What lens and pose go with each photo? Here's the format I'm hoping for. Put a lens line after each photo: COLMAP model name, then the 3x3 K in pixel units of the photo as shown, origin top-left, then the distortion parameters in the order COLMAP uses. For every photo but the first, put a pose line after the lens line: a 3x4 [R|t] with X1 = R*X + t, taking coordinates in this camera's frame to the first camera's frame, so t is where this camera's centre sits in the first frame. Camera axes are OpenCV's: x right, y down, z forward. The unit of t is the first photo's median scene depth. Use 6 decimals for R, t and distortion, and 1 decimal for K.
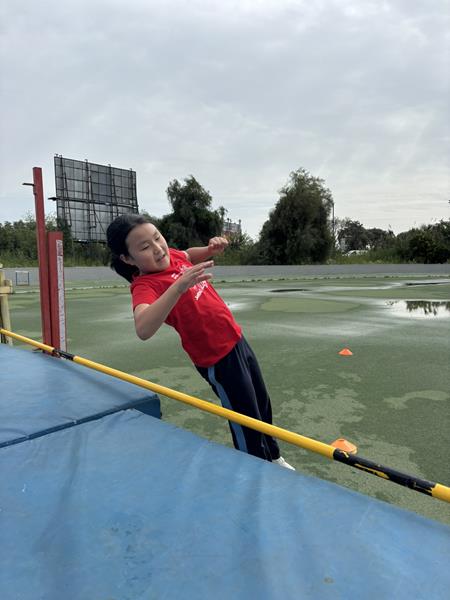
lens RADIAL K [[449.2, 0, 226.3], [0, 449.2, 320.1], [0, 0, 1]] dist [0.003990, -0.002178]
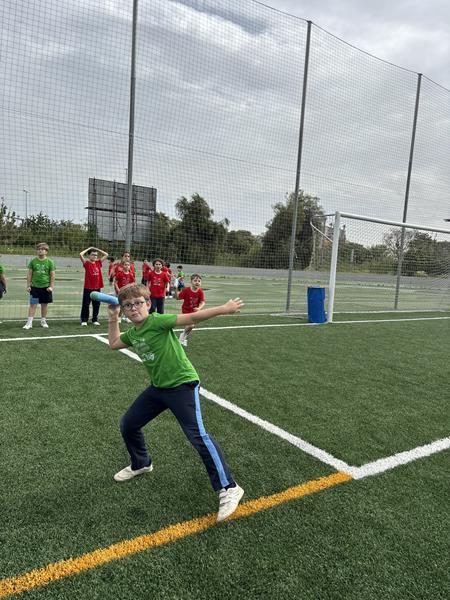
lens RADIAL K [[447.8, 0, 226.5], [0, 447.8, 313.4], [0, 0, 1]] dist [0.006222, -0.004077]
pose [[0.972525, 0.086068, -0.216304, 0.299622], [-0.090097, 0.995894, -0.008816, 0.016509], [0.214657, 0.028062, 0.976286, -0.192438]]
